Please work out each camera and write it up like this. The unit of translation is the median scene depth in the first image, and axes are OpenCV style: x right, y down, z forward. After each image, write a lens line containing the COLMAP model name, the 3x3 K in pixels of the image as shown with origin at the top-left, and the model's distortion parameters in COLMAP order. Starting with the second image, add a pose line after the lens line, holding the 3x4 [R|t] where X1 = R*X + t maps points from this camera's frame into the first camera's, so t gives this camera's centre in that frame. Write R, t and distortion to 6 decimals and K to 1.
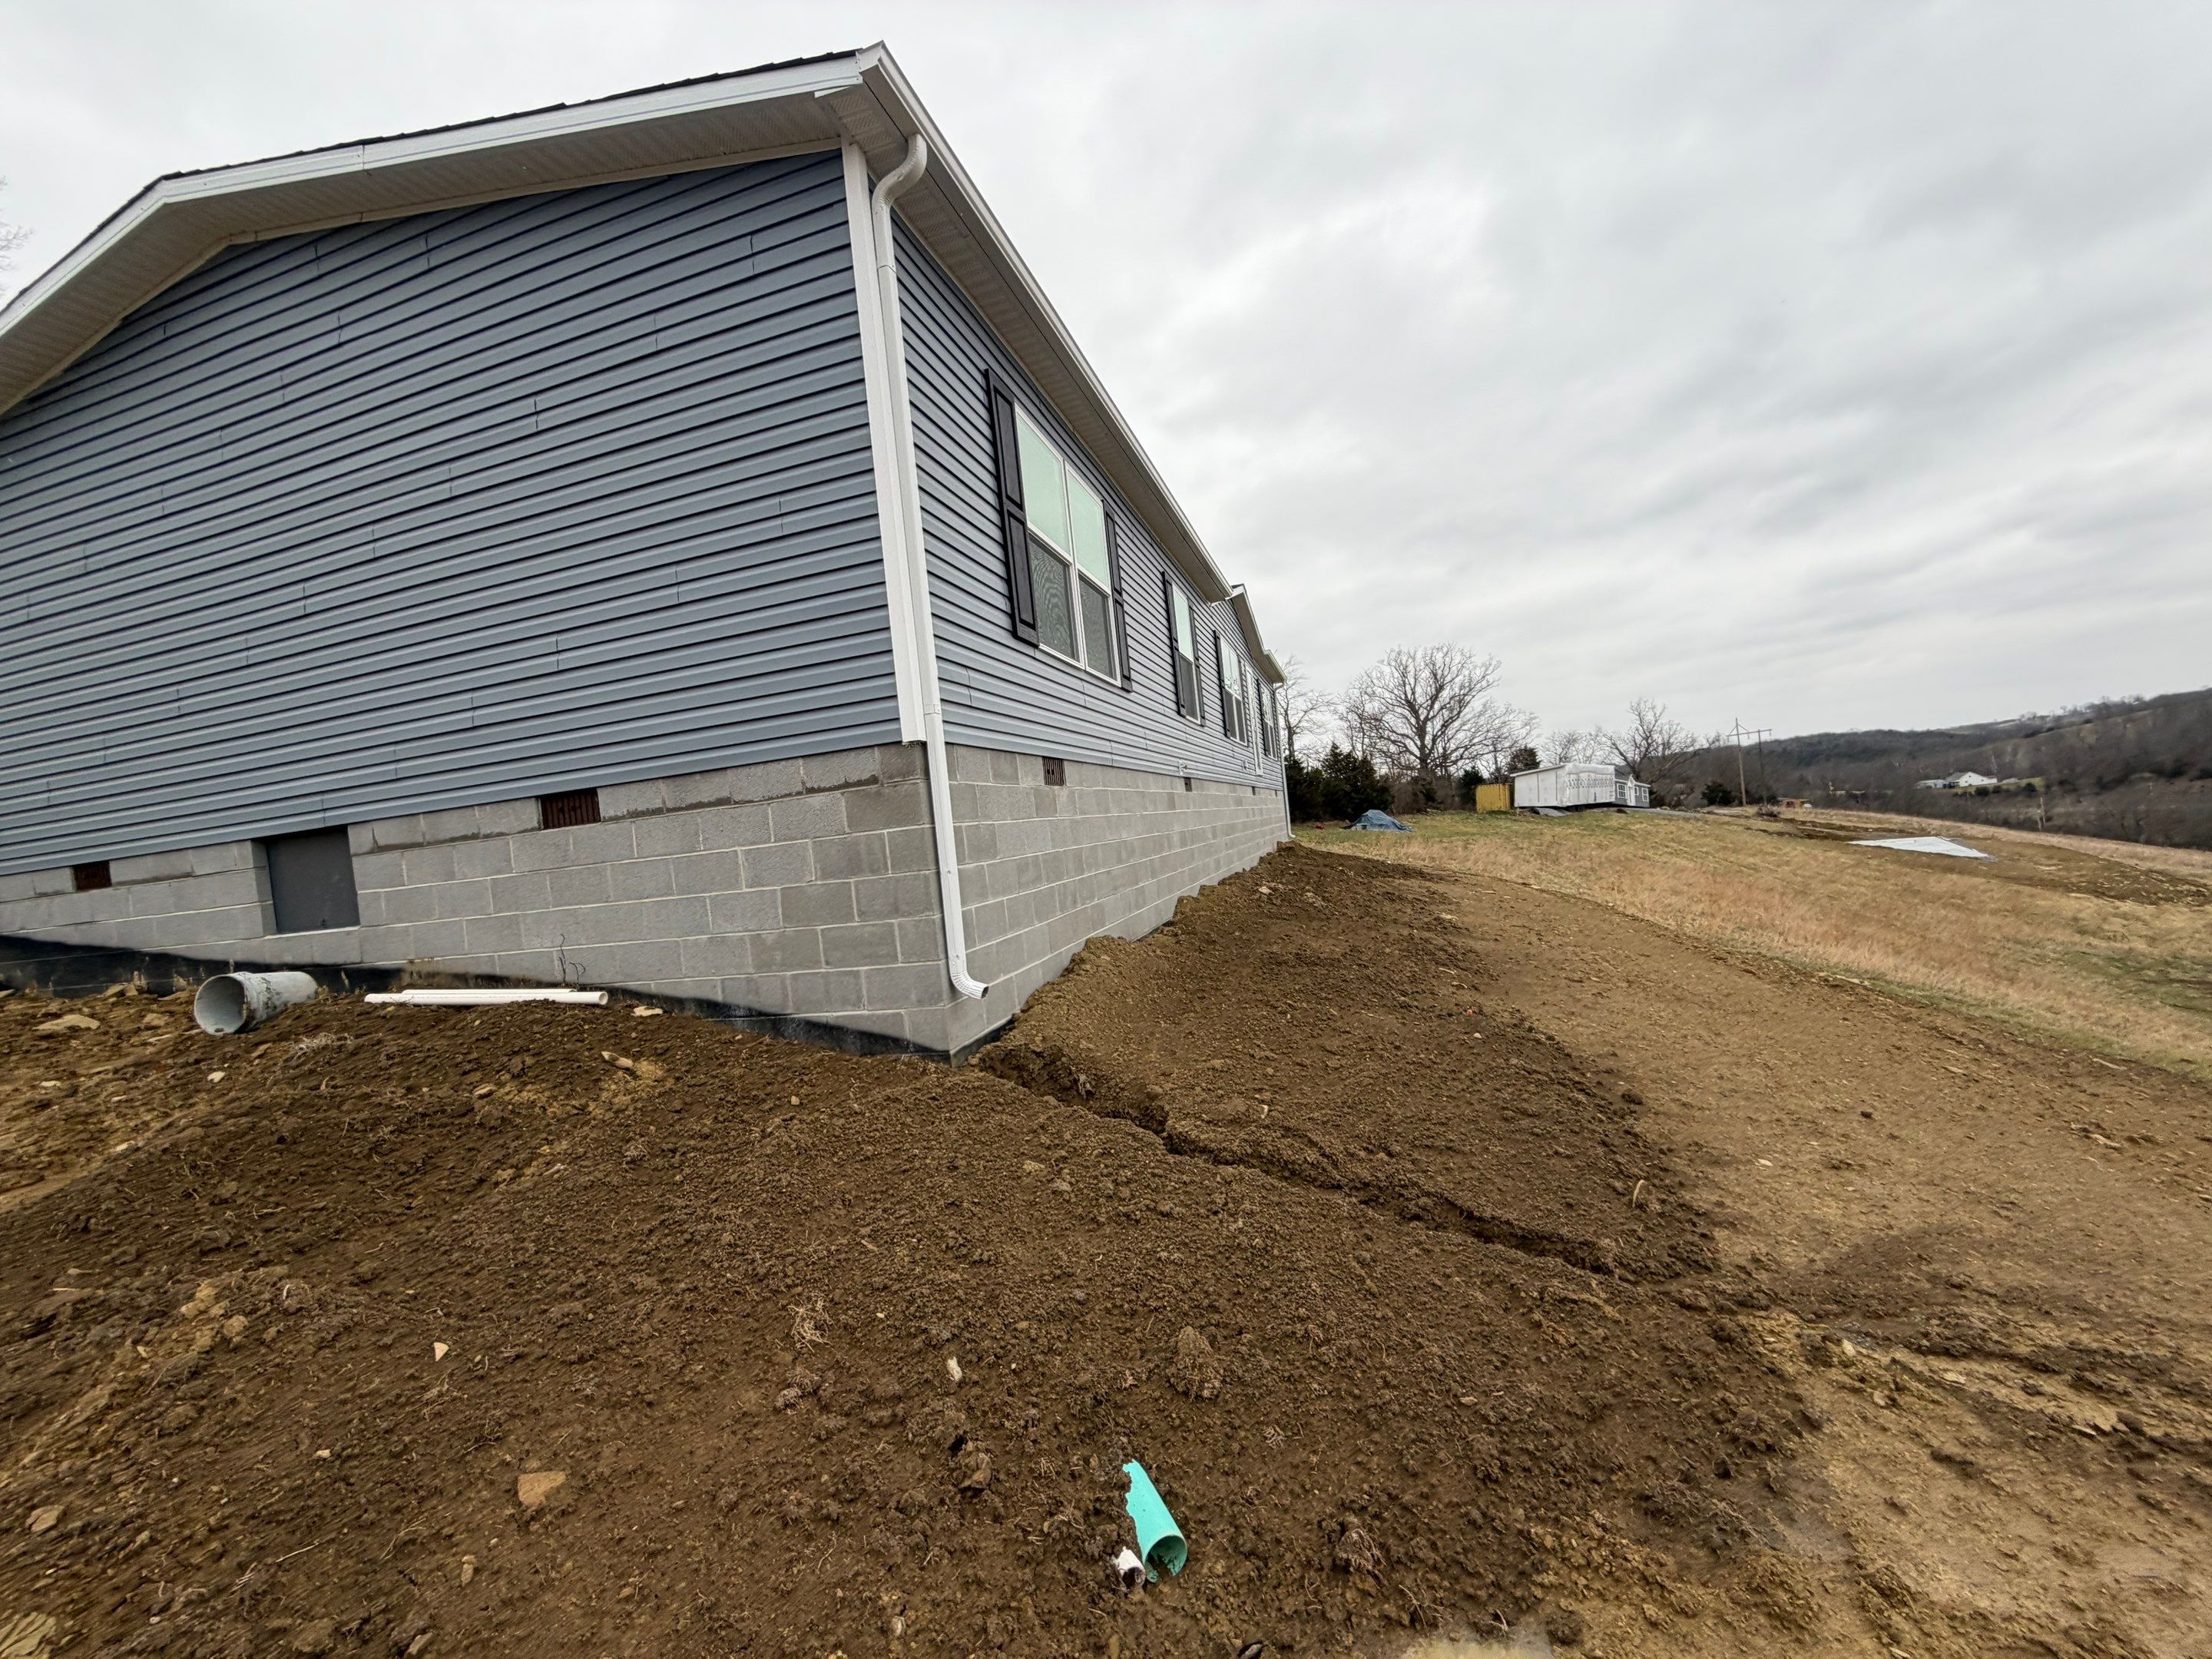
lens RADIAL K [[891.8, 0, 1117.4], [0, 891.8, 844.5], [0, 0, 1]] dist [-0.012693, -0.000665]
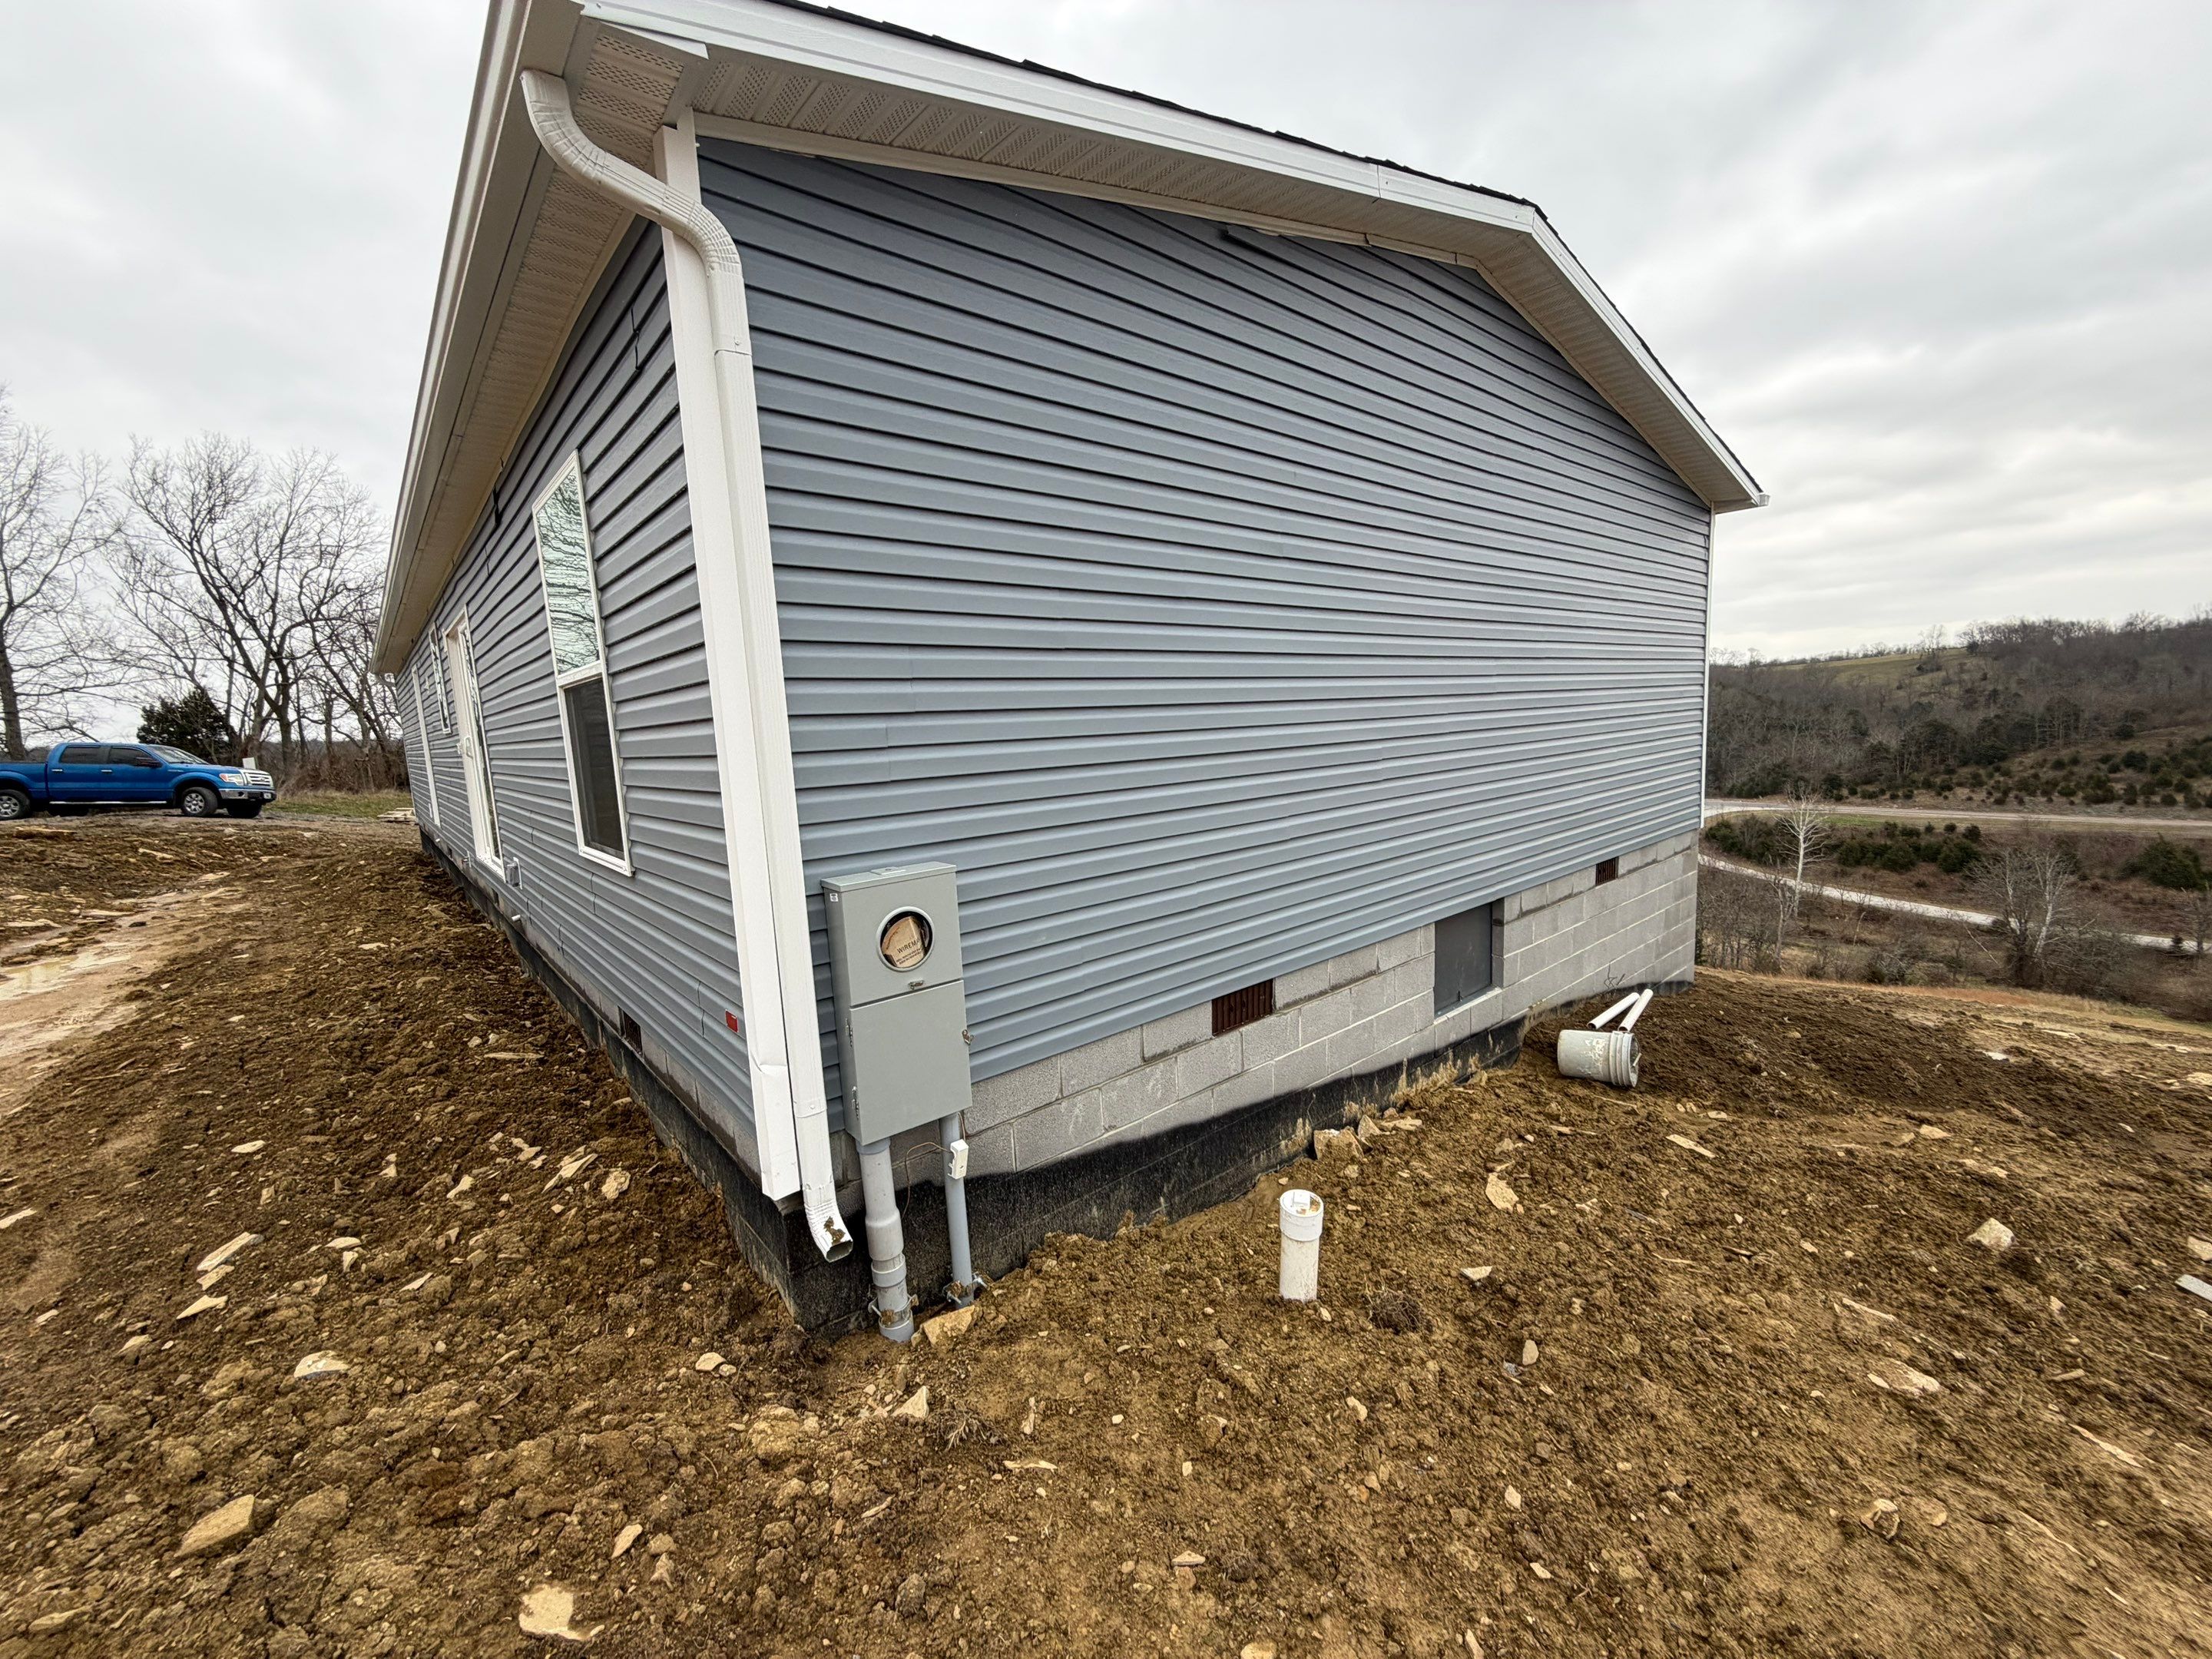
lens RADIAL K [[891.8, 0, 1110.6], [0, 891.8, 828.0], [0, 0, 1]] dist [-0.012693, -0.000665]
pose [[0.547418, -0.025914, 0.836458, -2.032742], [-0.007944, 0.999315, 0.036158, -0.140224], [-0.836821, -0.026438, 0.546837, 0.811162]]
